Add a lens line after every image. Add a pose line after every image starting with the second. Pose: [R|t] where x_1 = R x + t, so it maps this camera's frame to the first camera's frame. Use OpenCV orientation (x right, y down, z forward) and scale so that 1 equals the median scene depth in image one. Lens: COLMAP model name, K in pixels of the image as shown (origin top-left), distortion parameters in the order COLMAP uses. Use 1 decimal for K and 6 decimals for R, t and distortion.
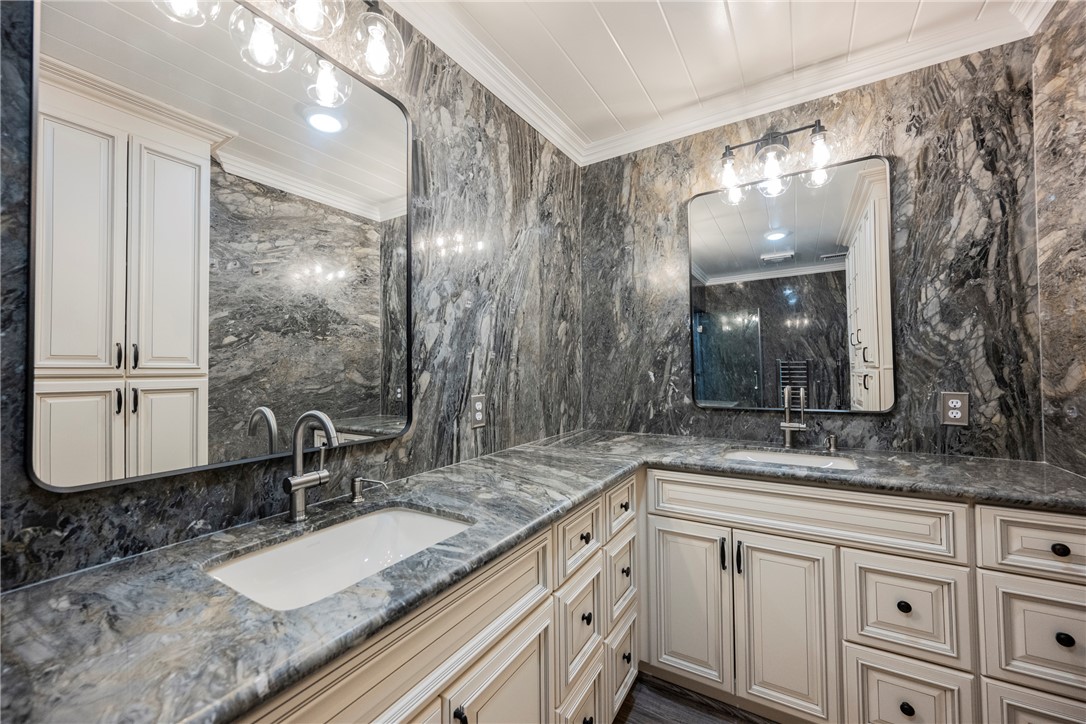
lens RADIAL K [[426.8, 0, 544.1], [0, 426.8, 359.9], [0, 0, 1]] dist [0.002022, 0.000302]
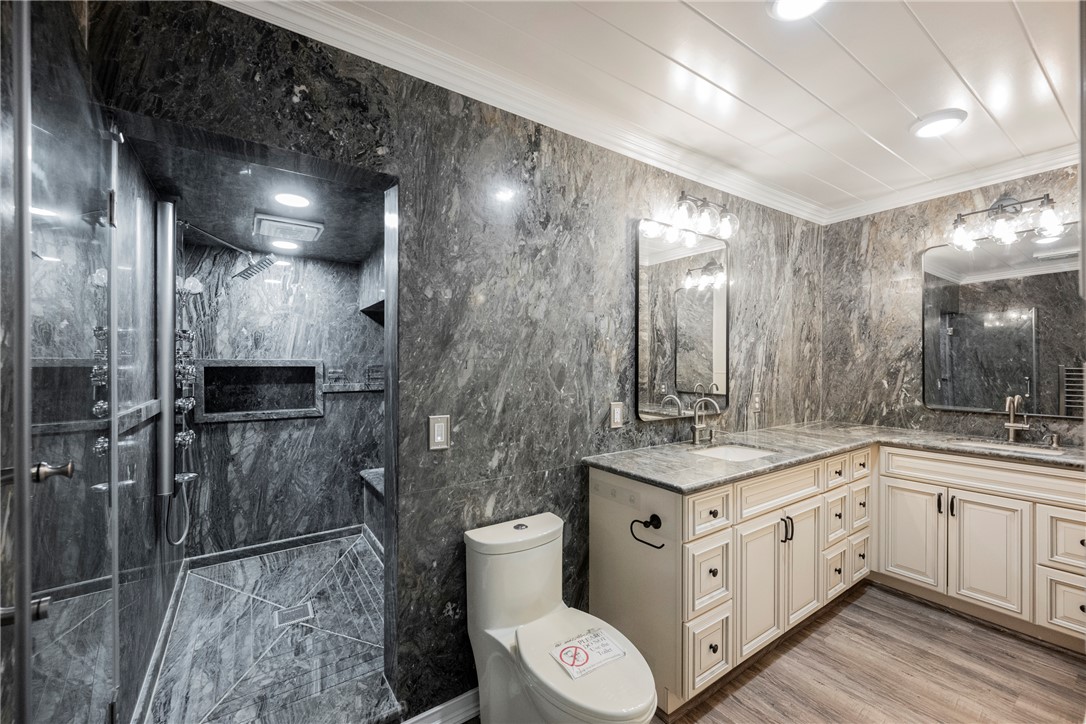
lens RADIAL K [[431.9, 0, 542.6], [0, 431.9, 363.4], [0, 0, 1]] dist [0.000639, 0.000293]
pose [[0.909974, 0.012342, -0.414482, -0.176954], [-0.002610, 0.999708, 0.024039, -0.059441], [0.414657, -0.020793, 0.909740, -0.726993]]
